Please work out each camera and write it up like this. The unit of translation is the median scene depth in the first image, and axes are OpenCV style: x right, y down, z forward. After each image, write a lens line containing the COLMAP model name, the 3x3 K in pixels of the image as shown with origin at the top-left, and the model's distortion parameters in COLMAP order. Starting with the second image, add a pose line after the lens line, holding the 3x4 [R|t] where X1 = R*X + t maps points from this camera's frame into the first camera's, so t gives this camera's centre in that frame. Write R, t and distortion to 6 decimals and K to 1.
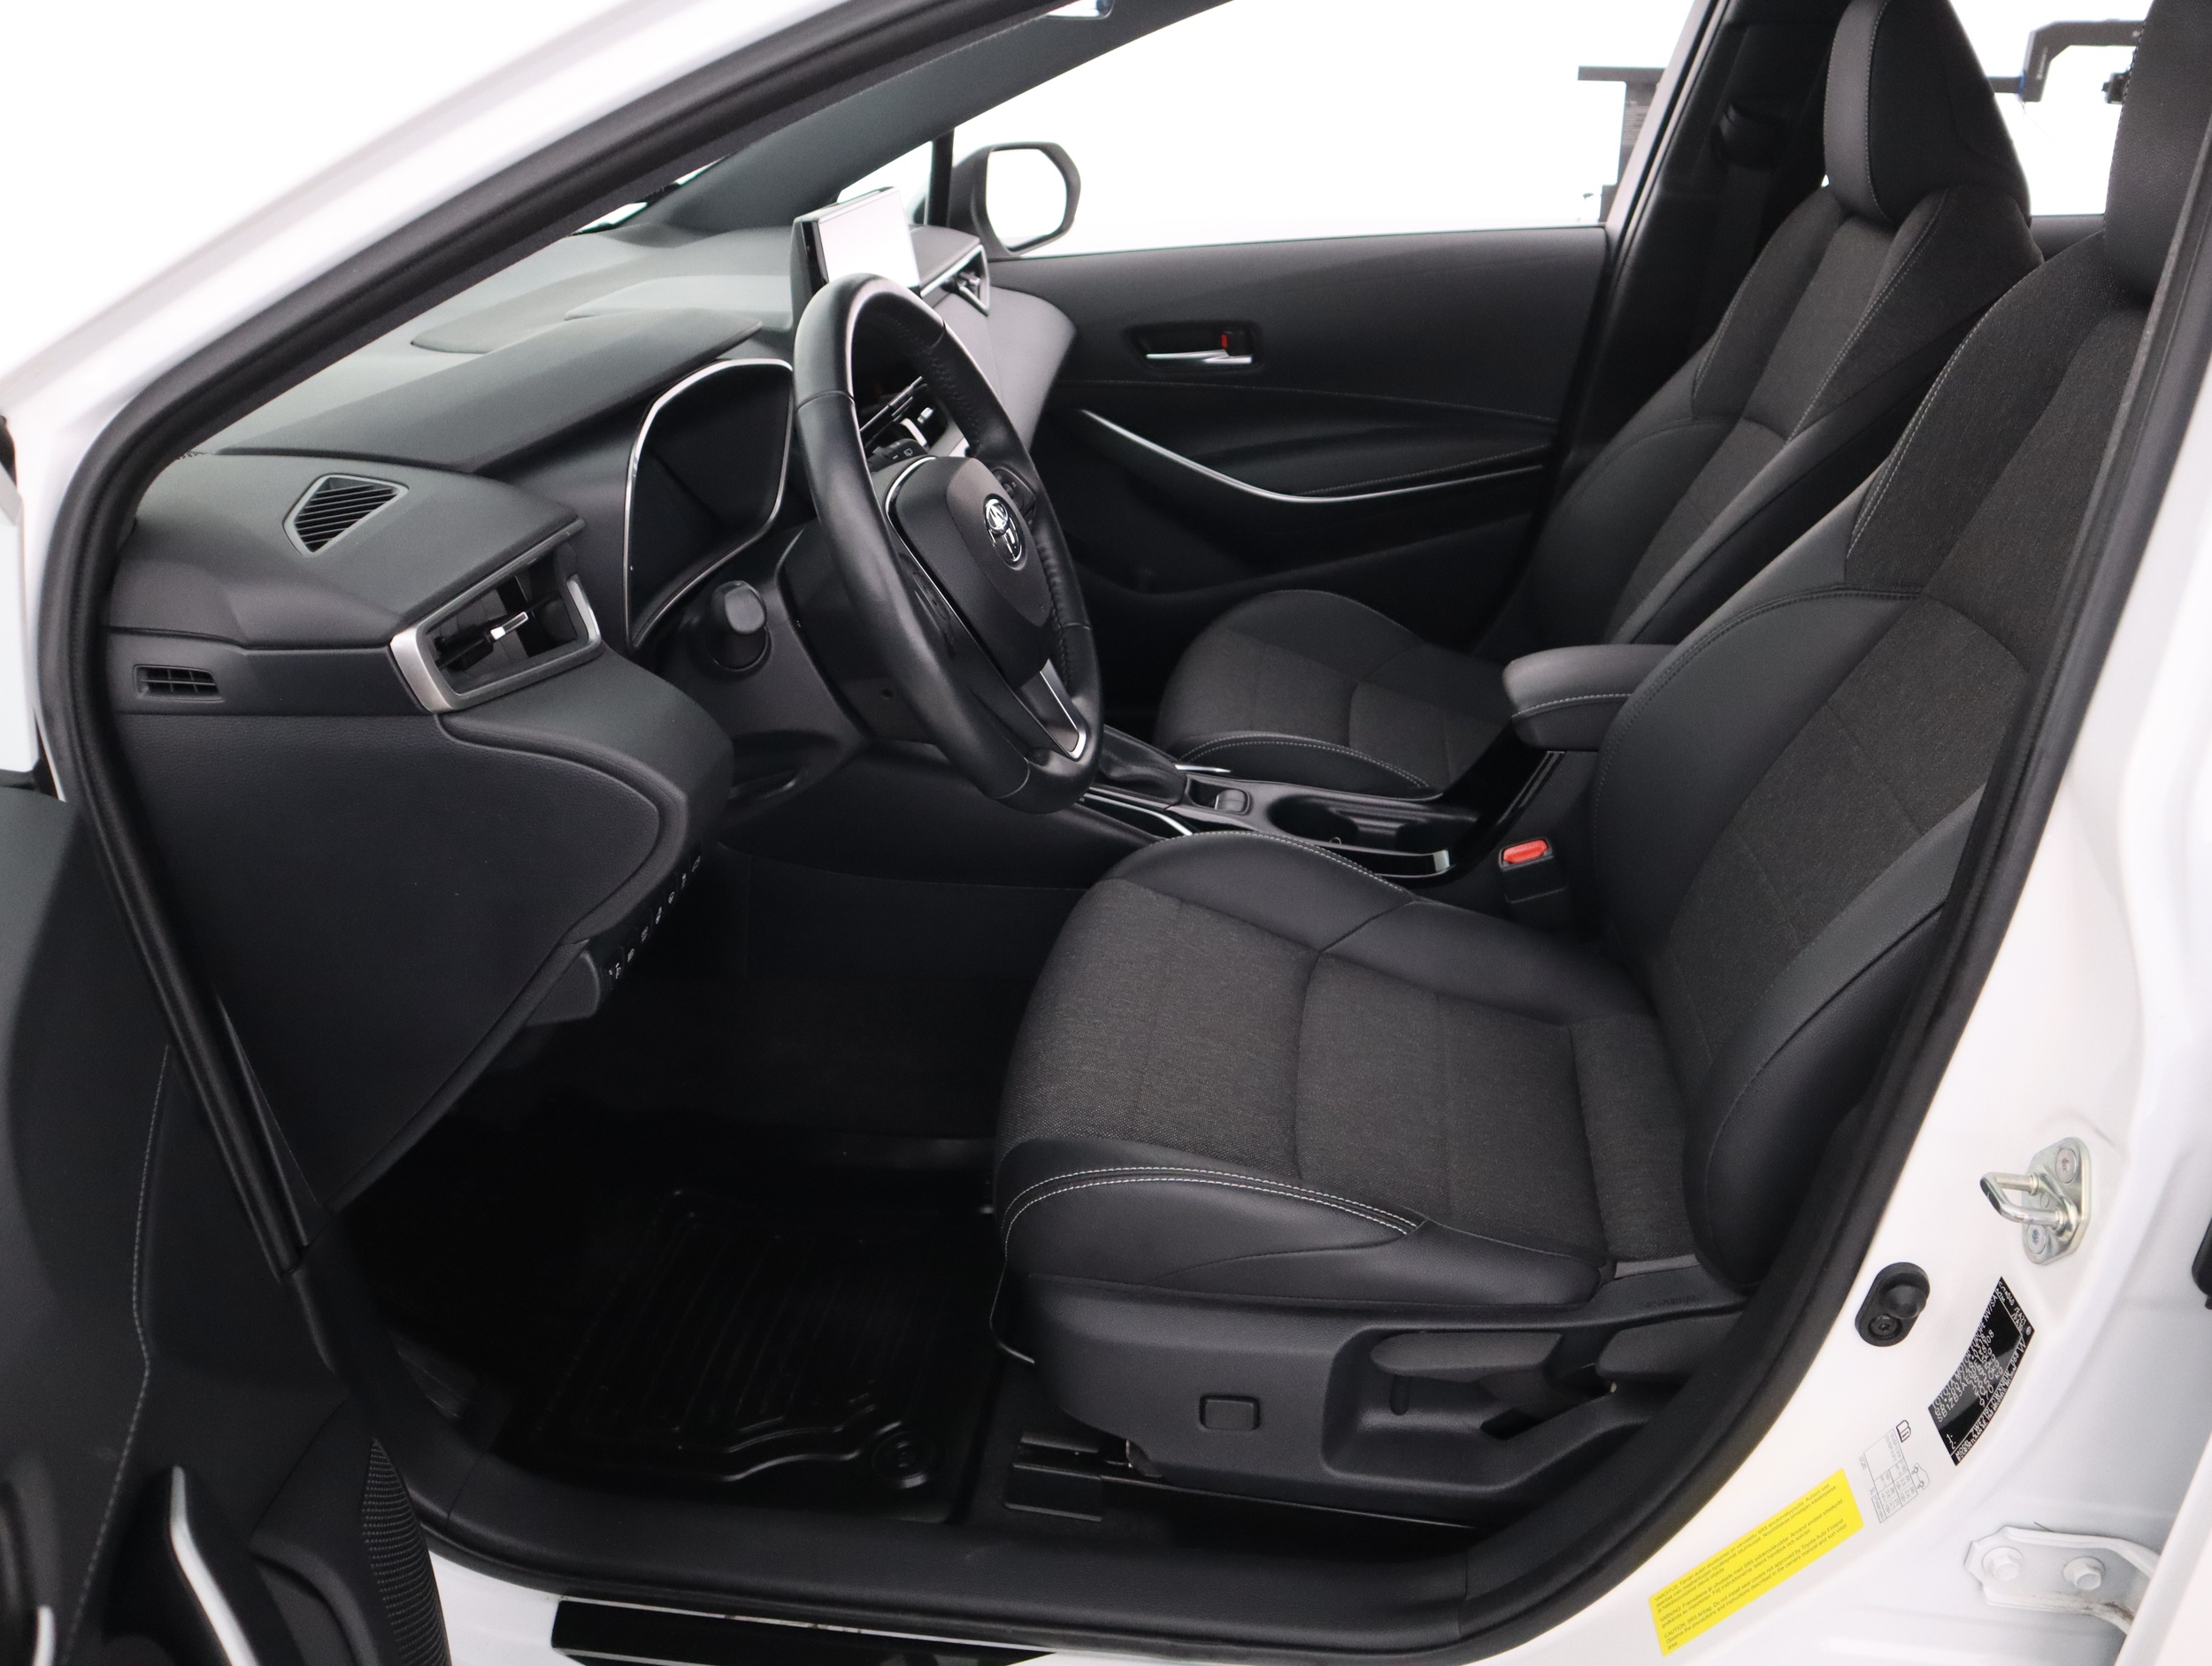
lens RADIAL K [[1709.5, 0, 1106.0], [0, 1709.5, 833.0], [0, 0, 1]] dist [-0.112052, 0.073890]
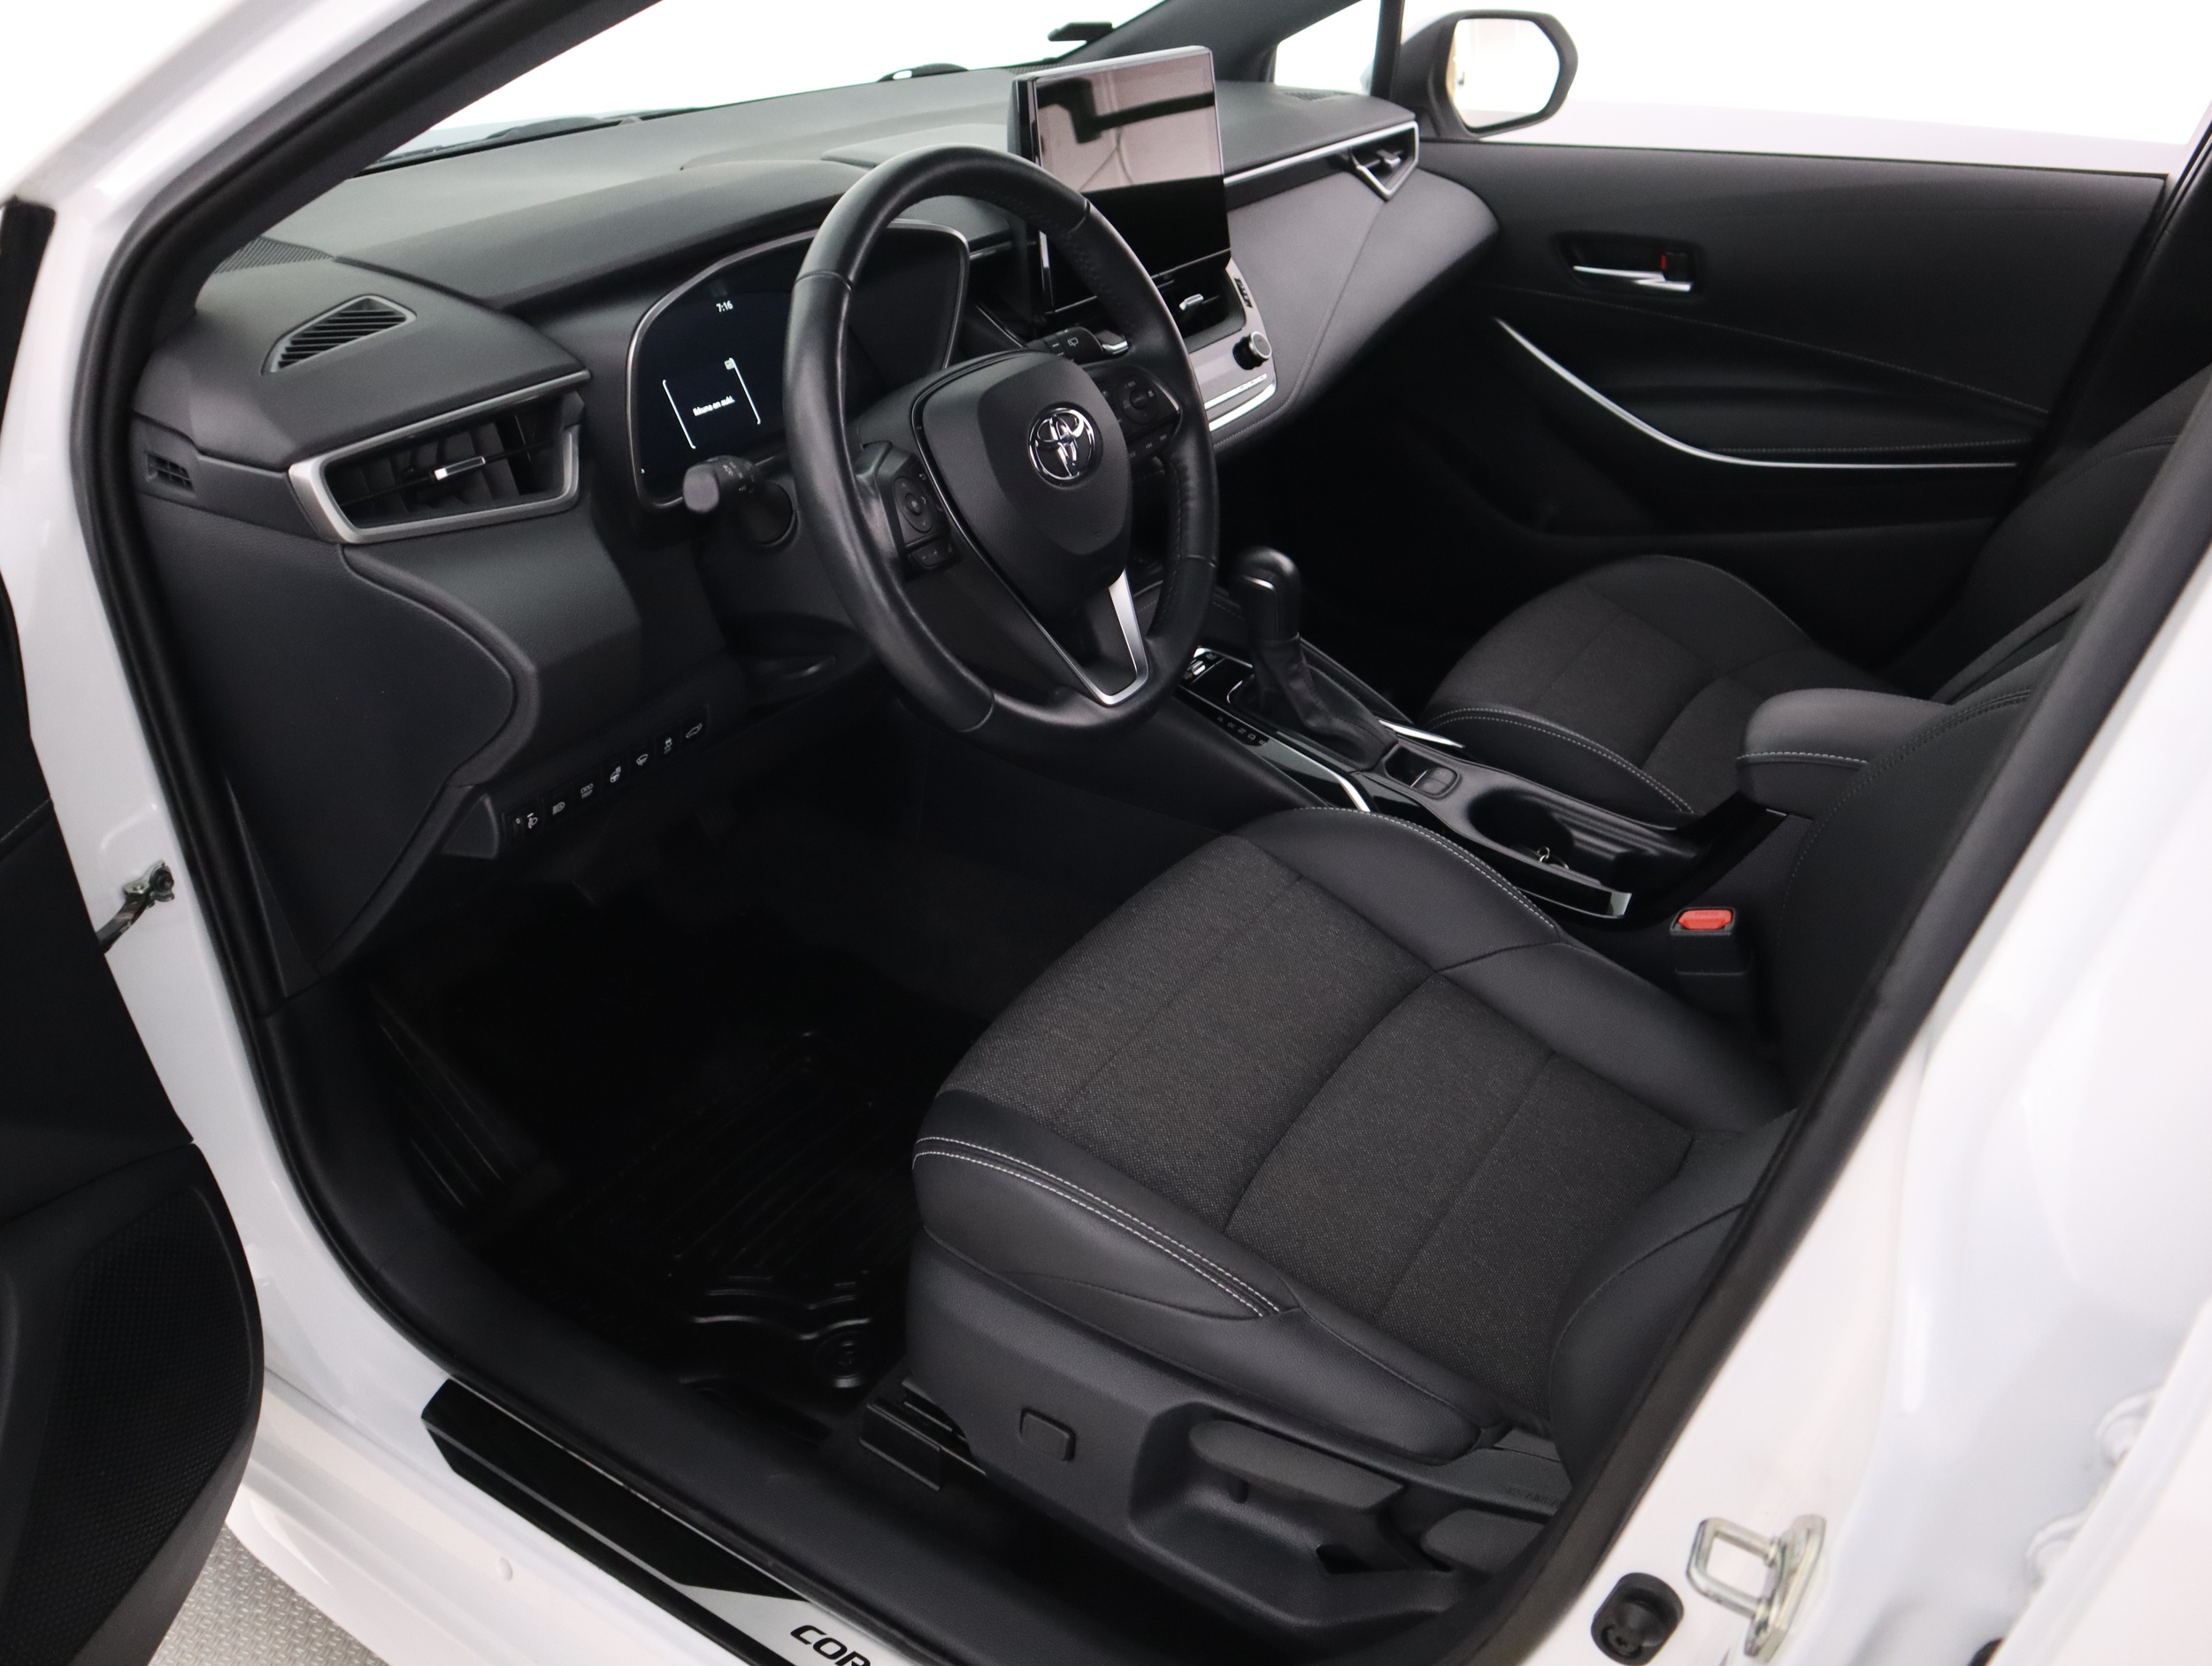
lens RADIAL K [[1709.5, 0, 1106.0], [0, 1709.5, 833.0], [0, 0, 1]] dist [-0.112052, 0.073890]
pose [[0.912084, 0.232316, -0.337833, 0.276343], [-0.204431, 0.971931, 0.116441, -0.074623], [0.355402, -0.037140, 0.933976, 0.130081]]
